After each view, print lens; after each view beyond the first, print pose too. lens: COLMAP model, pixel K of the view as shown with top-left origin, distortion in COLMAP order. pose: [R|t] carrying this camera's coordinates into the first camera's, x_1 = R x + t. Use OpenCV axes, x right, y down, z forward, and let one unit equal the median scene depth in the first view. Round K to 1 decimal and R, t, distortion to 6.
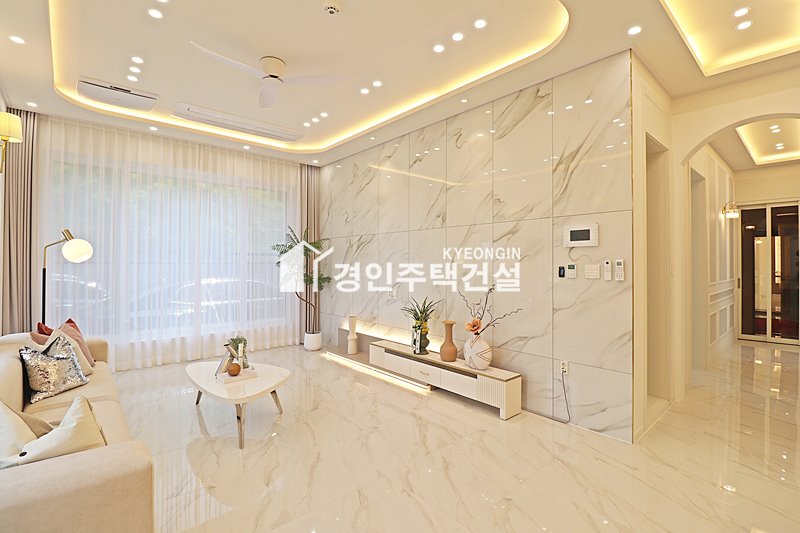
lens RADIAL K [[369.0, 0, 401.6], [0, 369.0, 260.0], [0, 0, 1]] dist [-0.007079, -0.009248]
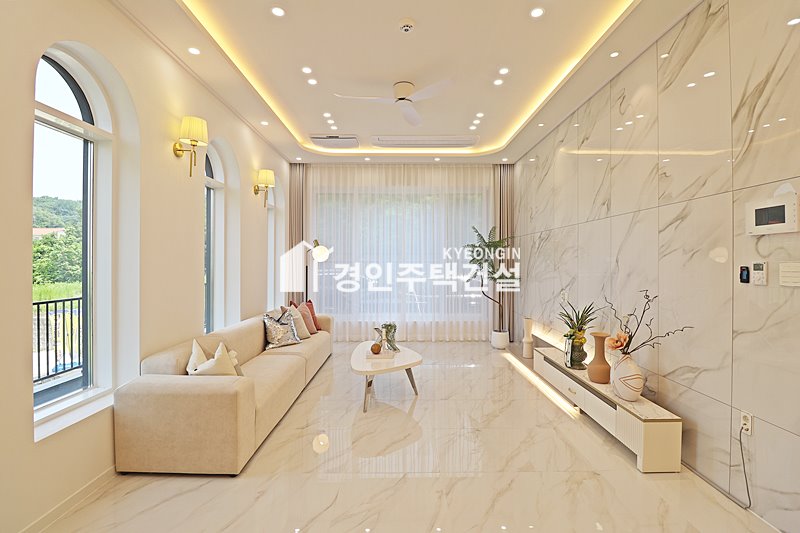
lens RADIAL K [[369.0, 0, 404.3], [0, 369.0, 262.0], [0, 0, 1]] dist [-0.007079, -0.009248]
pose [[0.755114, -0.002566, -0.655589, 0.316739], [0.008436, 0.999948, 0.005804, 0.001430], [0.655540, -0.009913, 0.755096, 0.104800]]
